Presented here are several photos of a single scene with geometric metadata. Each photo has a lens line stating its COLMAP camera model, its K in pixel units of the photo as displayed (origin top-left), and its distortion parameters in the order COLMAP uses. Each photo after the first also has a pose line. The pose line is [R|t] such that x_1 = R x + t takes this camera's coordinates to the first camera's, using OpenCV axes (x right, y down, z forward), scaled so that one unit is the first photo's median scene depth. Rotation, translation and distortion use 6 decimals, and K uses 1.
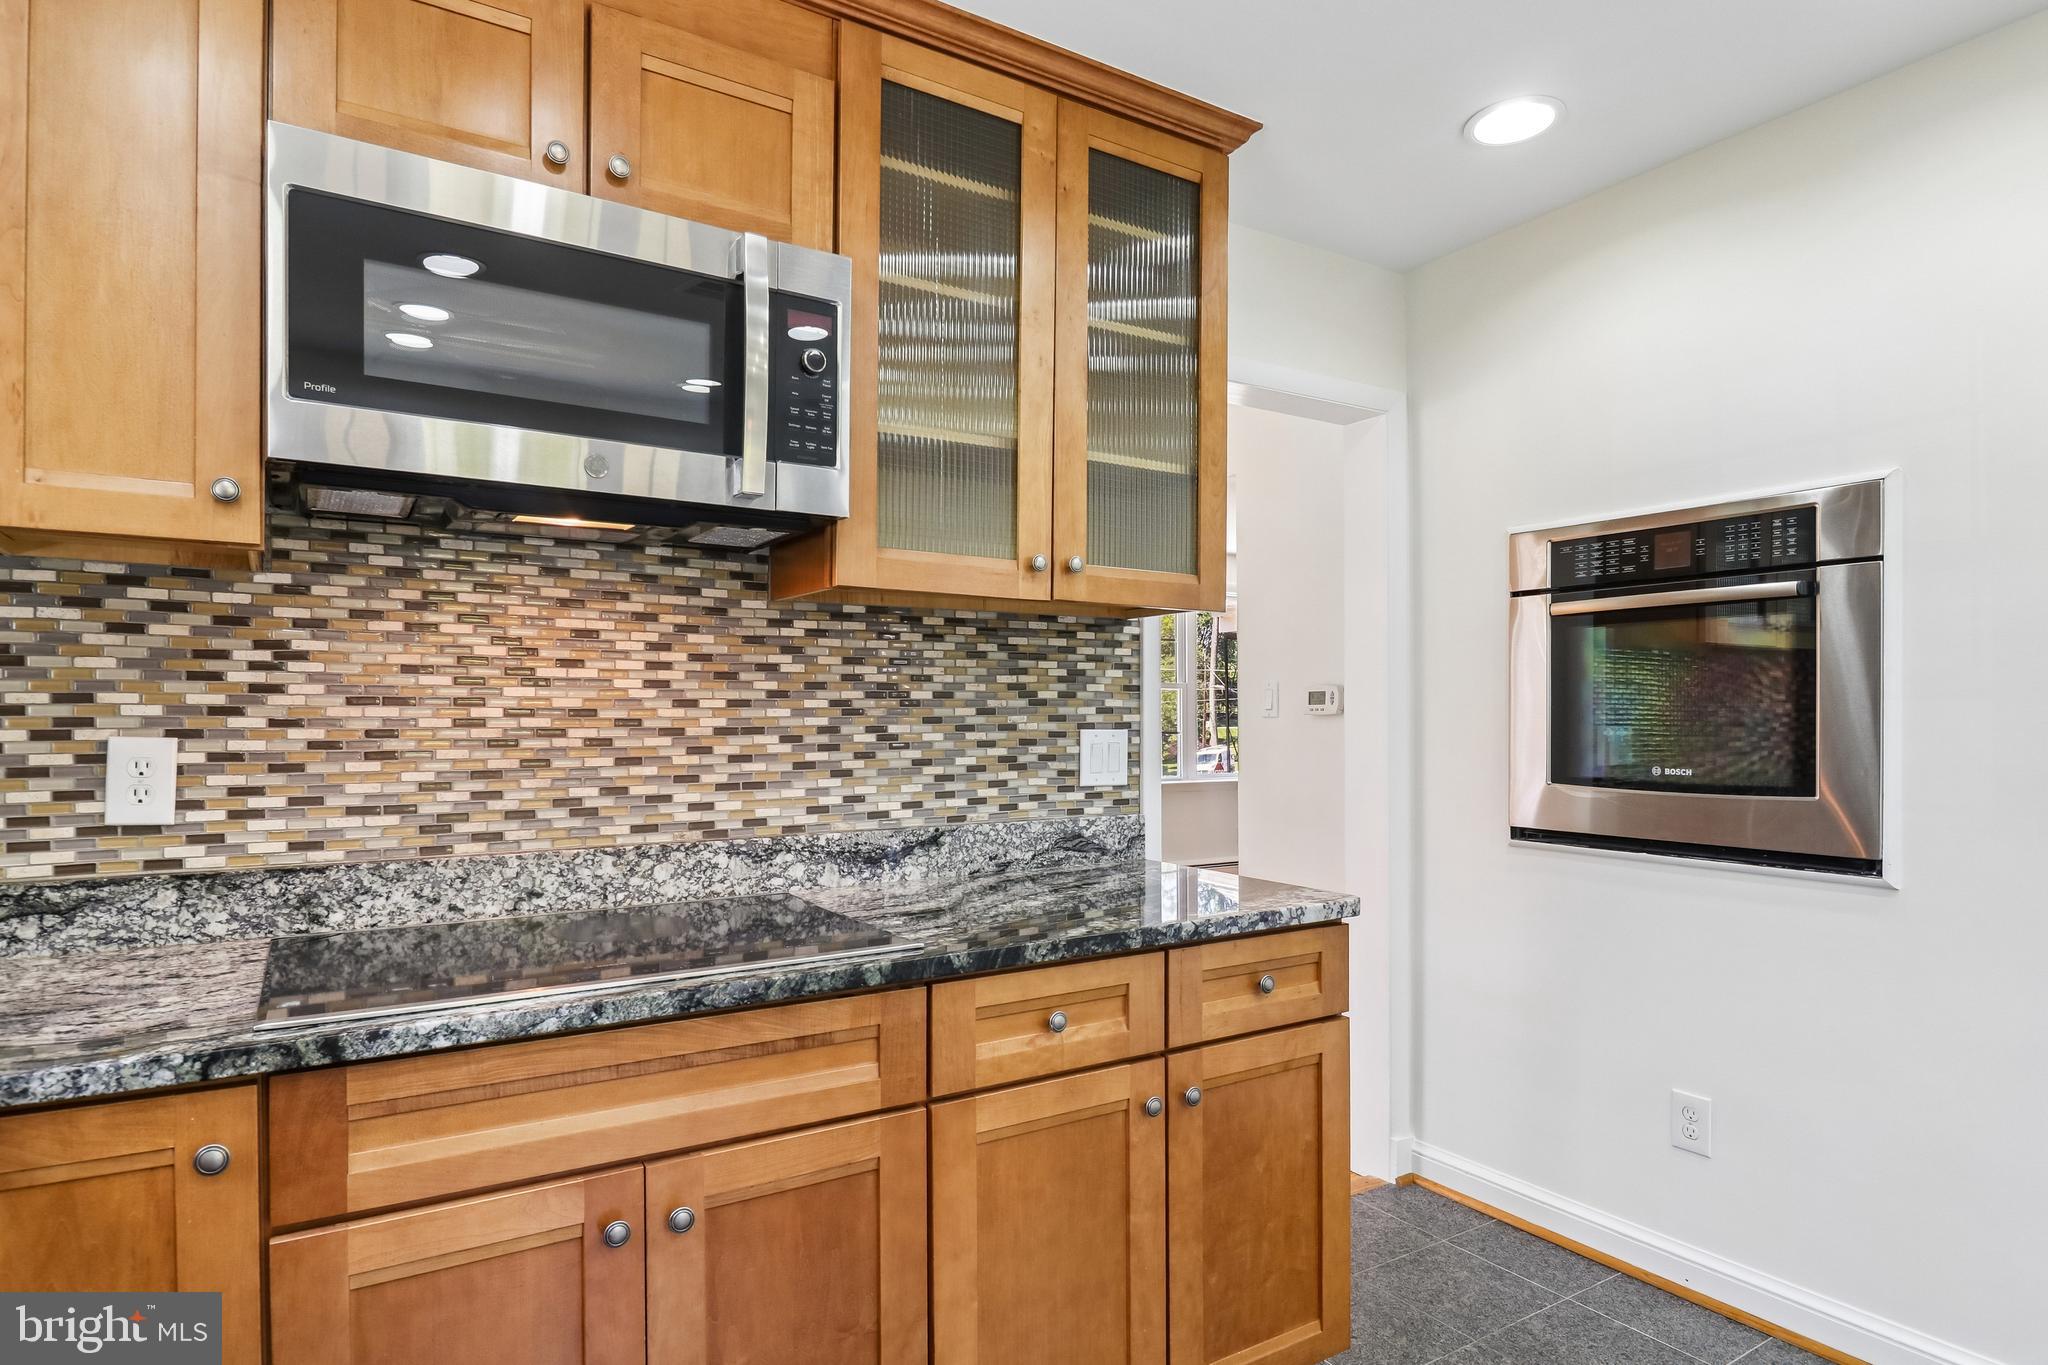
lens RADIAL K [[1100.9, 0, 995.7], [0, 1100.9, 730.2], [0, 0, 1]] dist [0.006602, -0.017657]
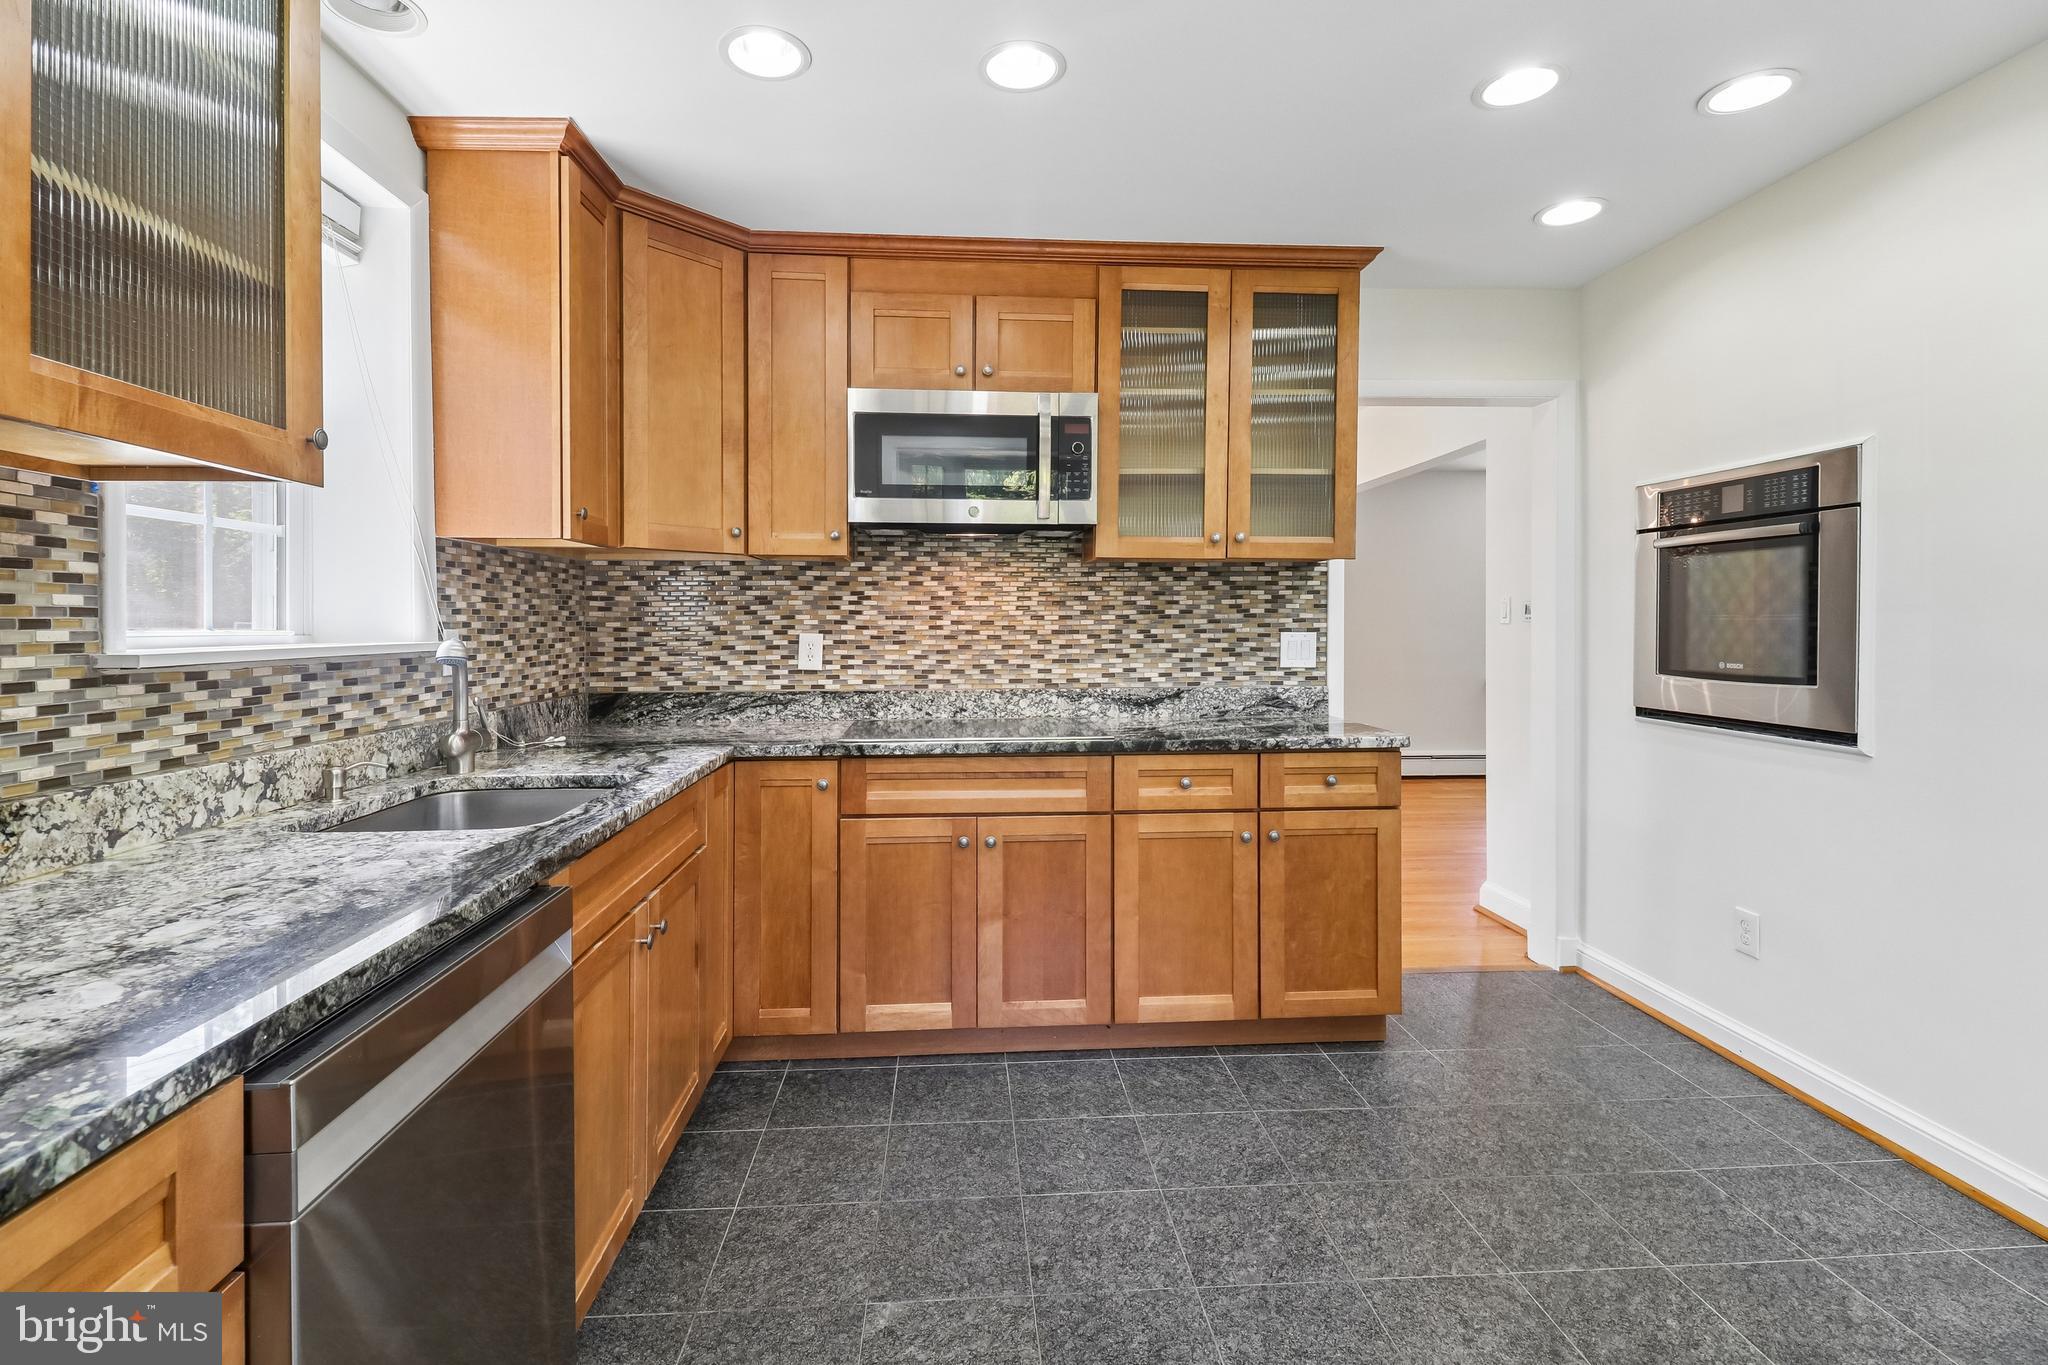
lens RADIAL K [[950.3, 0, 1017.6], [0, 950.3, 630.3], [0, 0, 1]] dist [0.017932, -0.014793]
pose [[0.888400, 0.003733, -0.459054, 0.462077], [-0.004609, 0.999989, -0.000789, -0.000584], [0.459046, 0.002817, 0.888408, -0.510793]]
